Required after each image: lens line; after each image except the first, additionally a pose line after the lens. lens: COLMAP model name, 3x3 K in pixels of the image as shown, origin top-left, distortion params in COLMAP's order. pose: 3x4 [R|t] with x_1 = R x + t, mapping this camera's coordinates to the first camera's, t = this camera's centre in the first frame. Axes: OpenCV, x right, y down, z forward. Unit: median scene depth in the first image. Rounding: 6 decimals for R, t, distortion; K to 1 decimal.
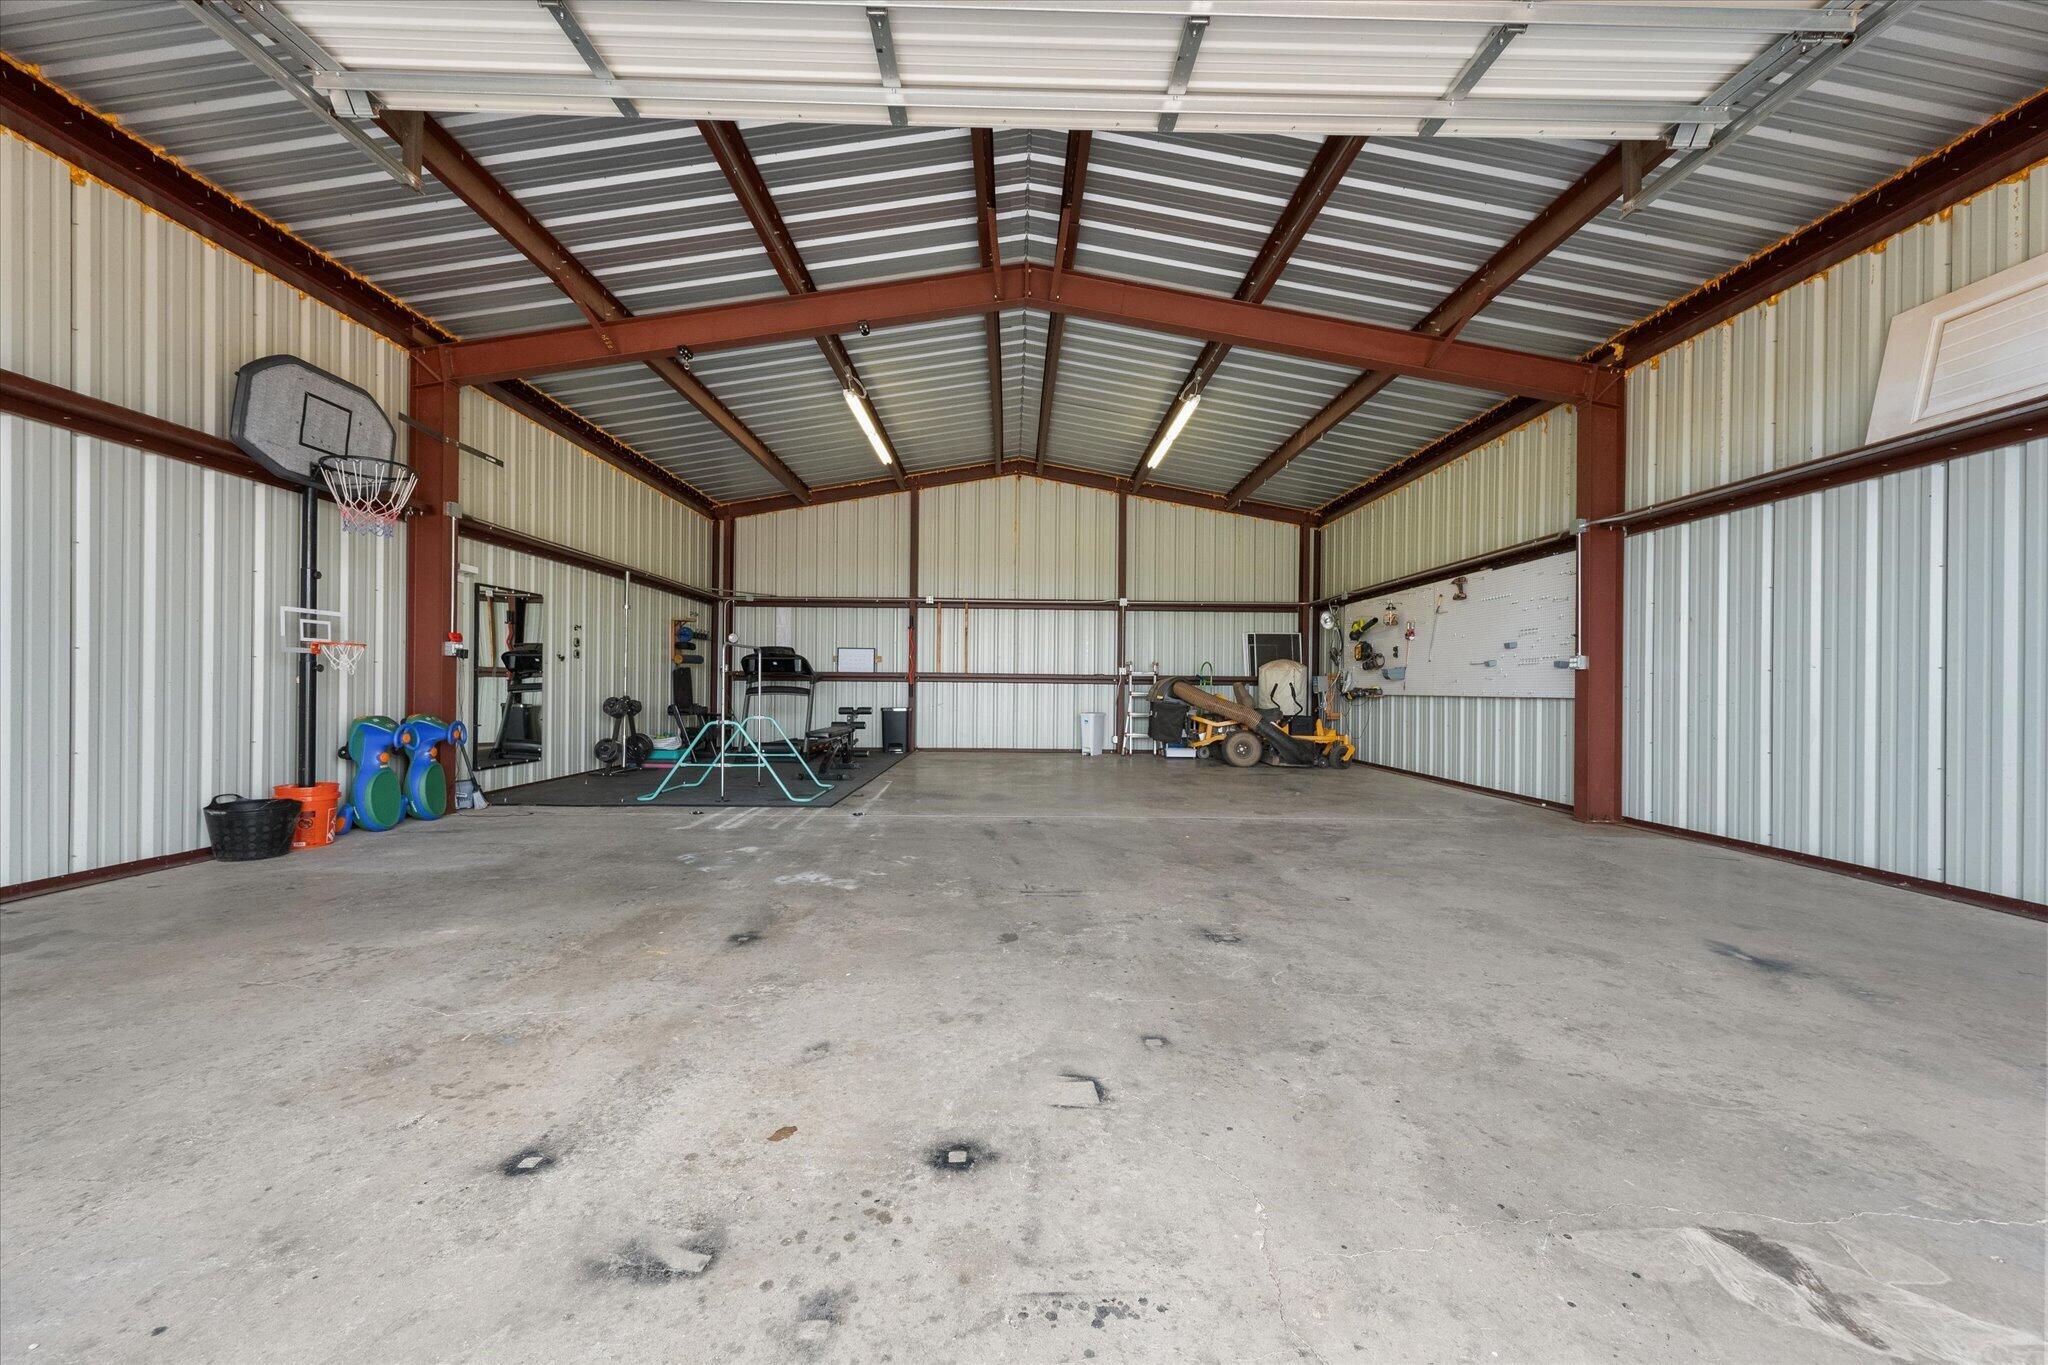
lens RADIAL K [[804.5, 0, 1032.4], [0, 804.5, 691.8], [0, 0, 1]] dist [-0.000373, 0.000047]
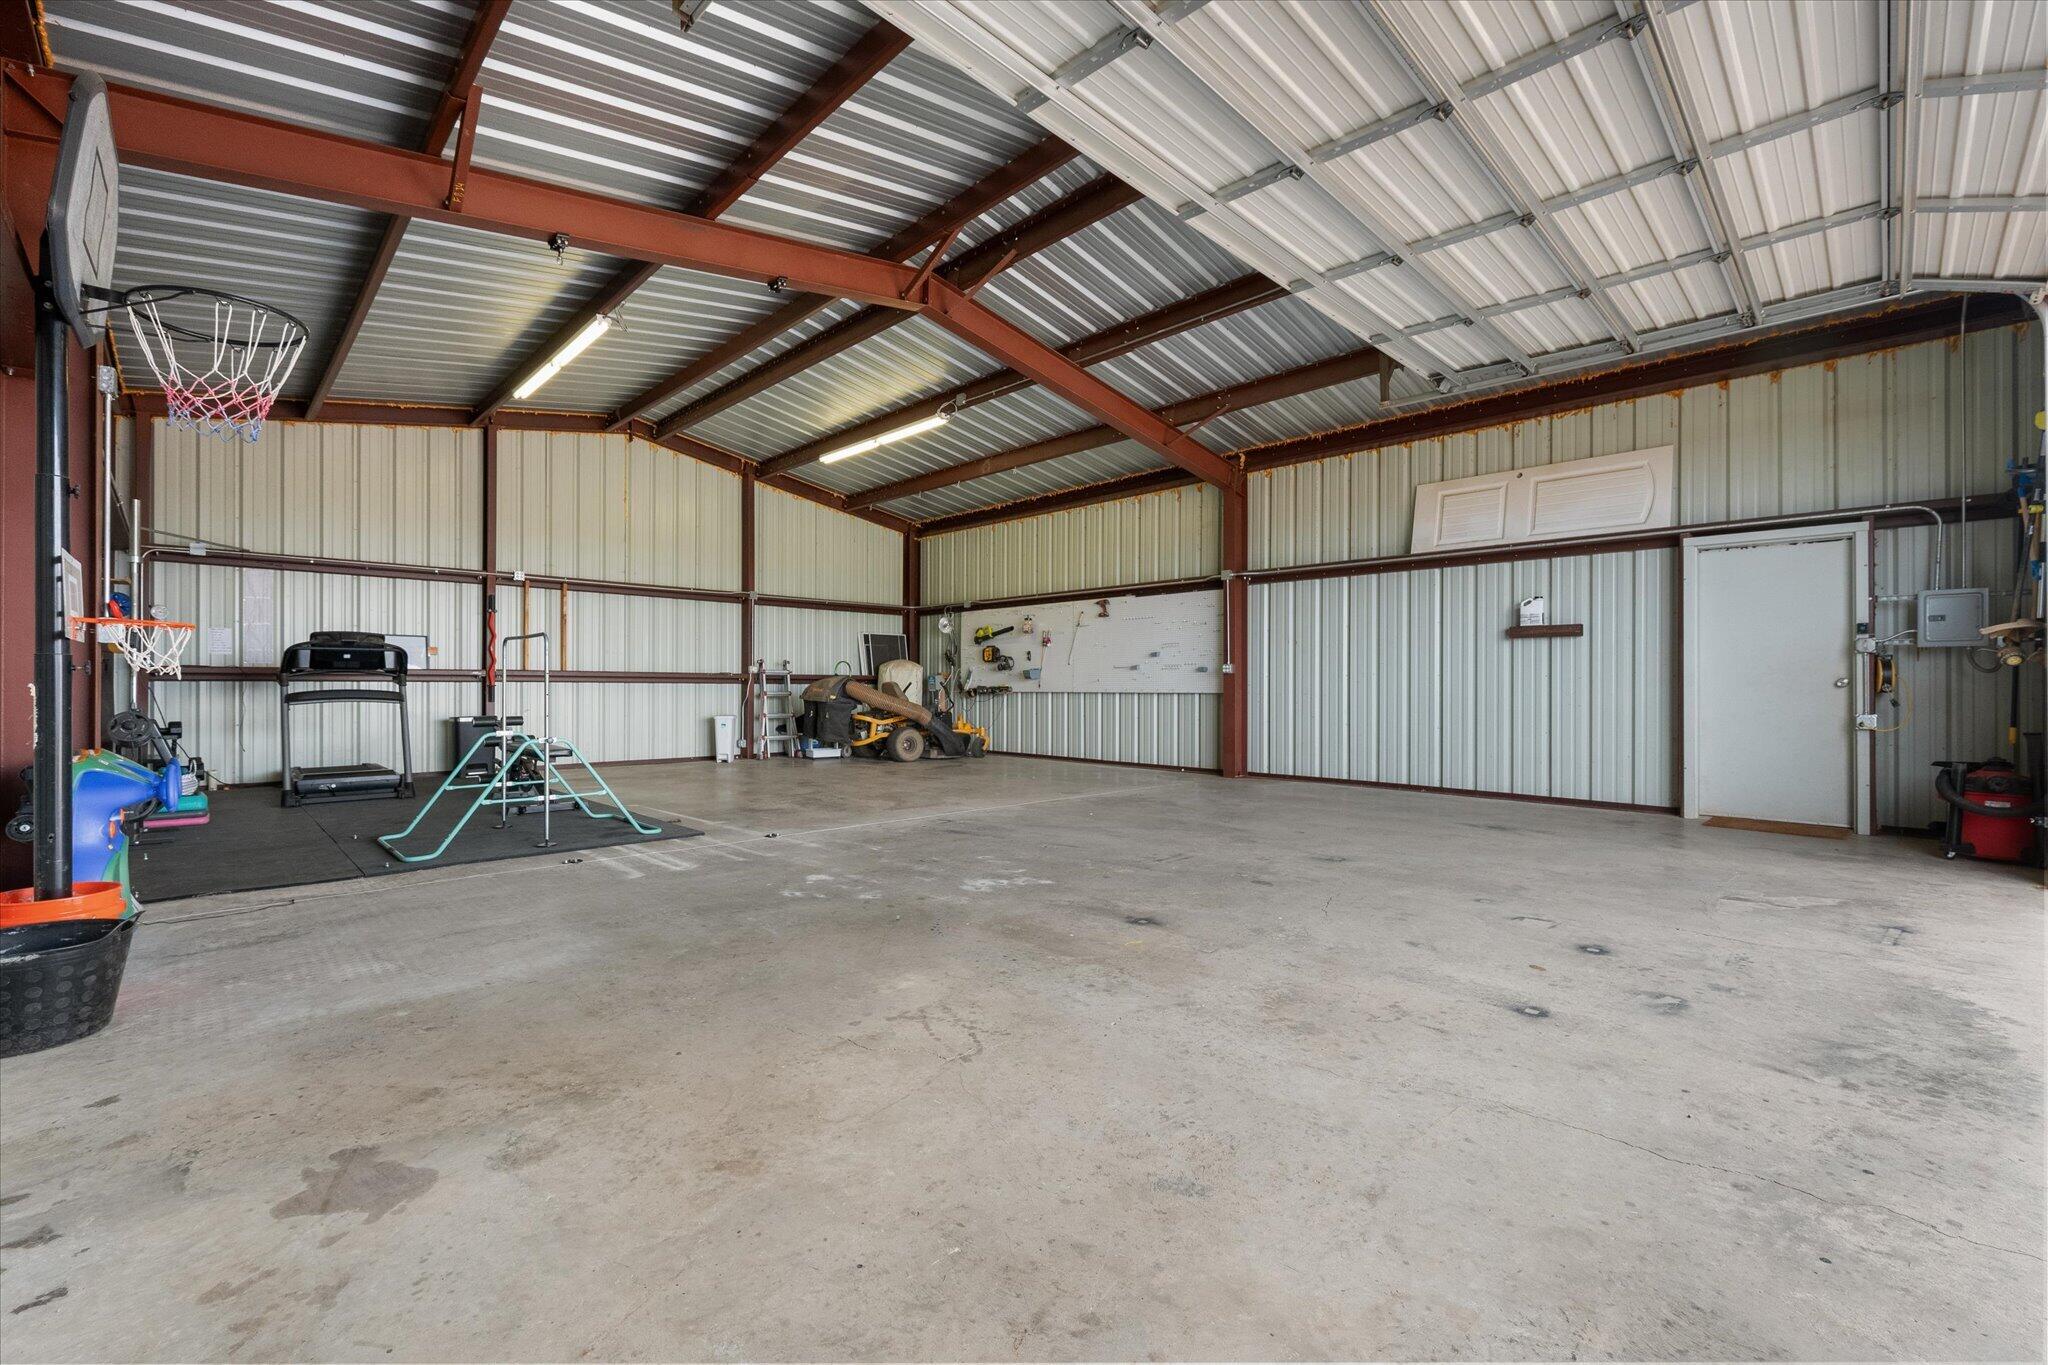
lens RADIAL K [[847.3, 0, 1034.1], [0, 847.3, 689.3], [0, 0, 1]] dist [-0.003479, -0.000090]
pose [[0.727223, -0.009834, 0.686331, -0.609197], [0.008793, 0.999949, 0.005012, -0.009067], [-0.686345, 0.002390, 0.727272, 0.123638]]
